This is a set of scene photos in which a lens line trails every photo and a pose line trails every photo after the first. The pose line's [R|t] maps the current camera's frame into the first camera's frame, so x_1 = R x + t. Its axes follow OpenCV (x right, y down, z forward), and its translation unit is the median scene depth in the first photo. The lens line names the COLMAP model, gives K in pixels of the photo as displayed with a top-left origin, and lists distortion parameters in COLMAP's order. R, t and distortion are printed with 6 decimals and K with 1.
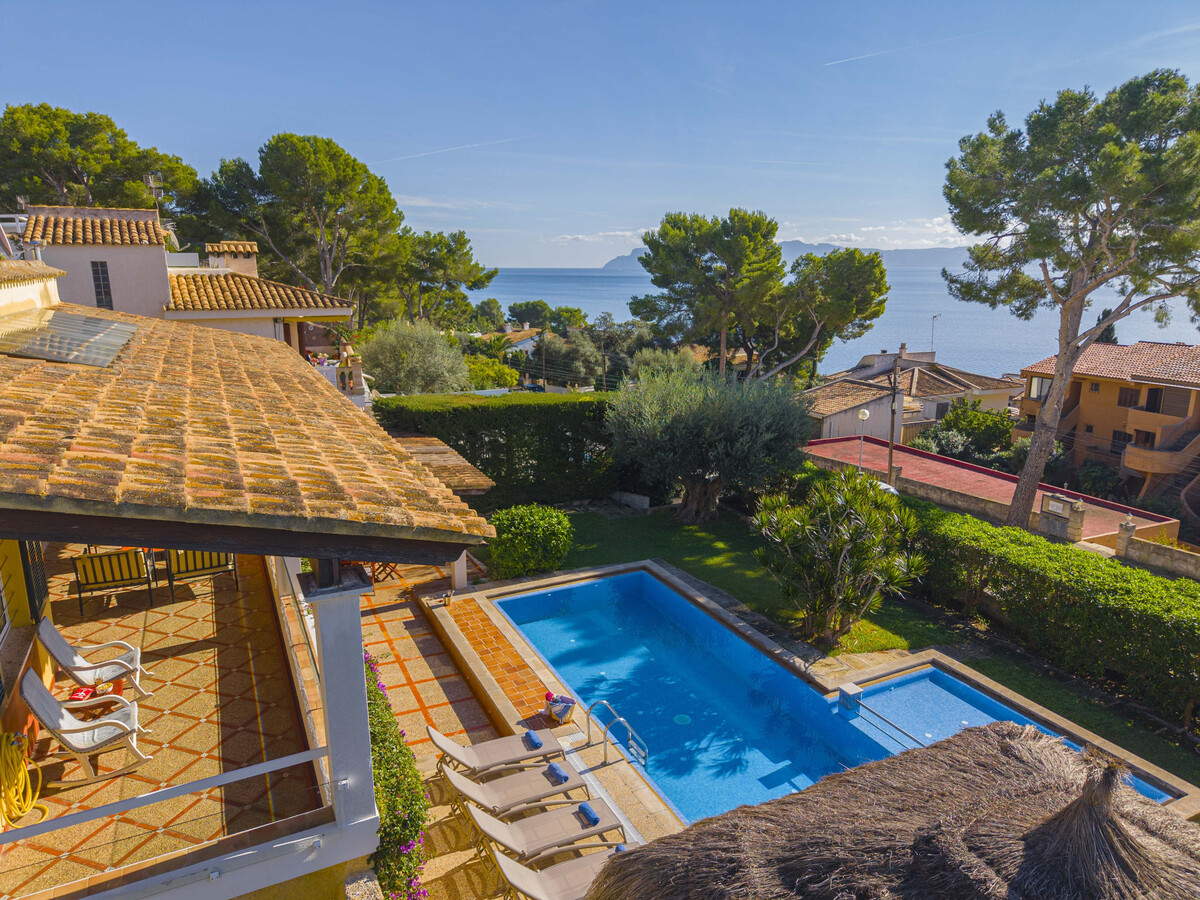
lens RADIAL K [[810.6, 0, 616.8], [0, 810.6, 471.8], [0, 0, 1]] dist [0.007013, 0.001008]
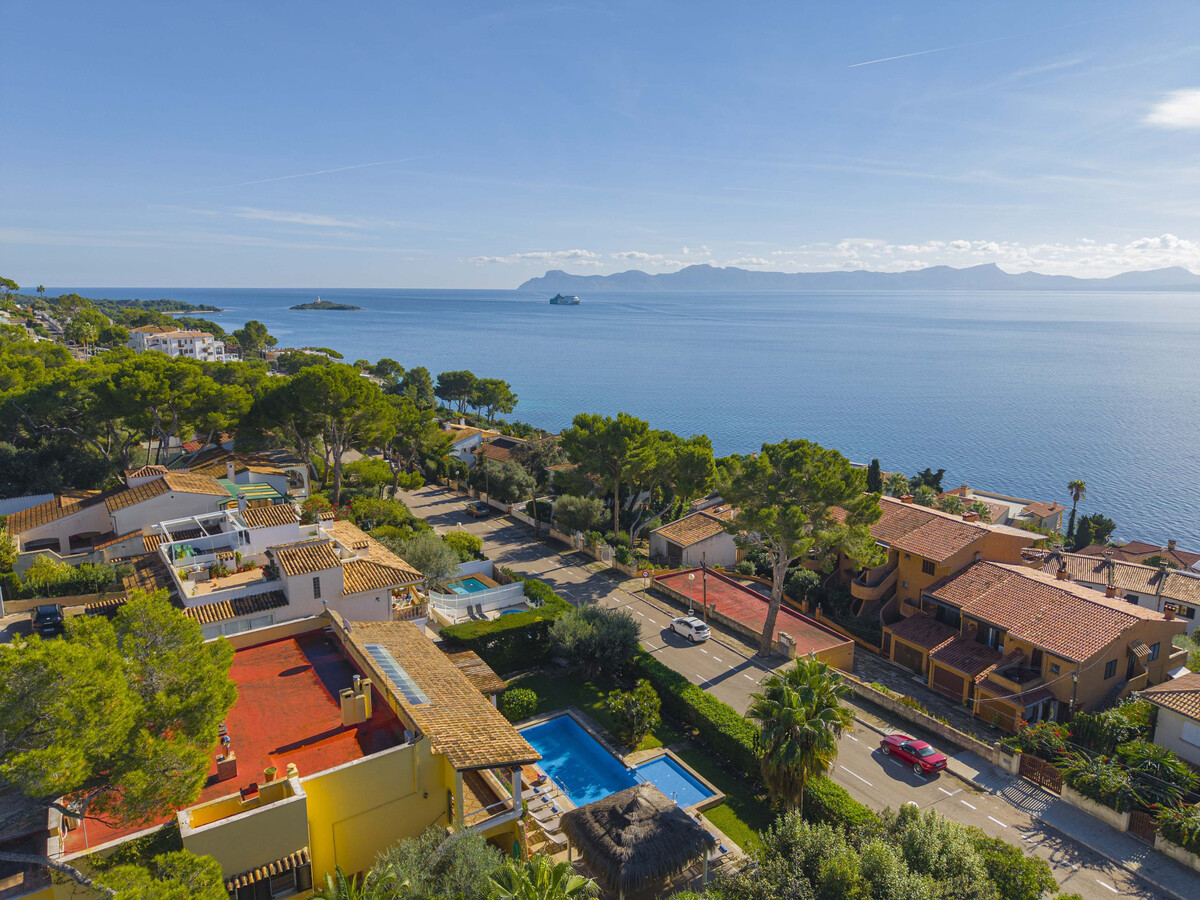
lens RADIAL K [[801.0, 0, 600.0], [0, 801.0, 450.0], [0, 0, 1]] dist [0.001955, -0.001021]
pose [[0.996445, -0.029372, 0.078958, -0.034455], [0.033986, 0.997753, -0.057745, -0.515116], [-0.077084, 0.060223, 0.995204, -1.419845]]
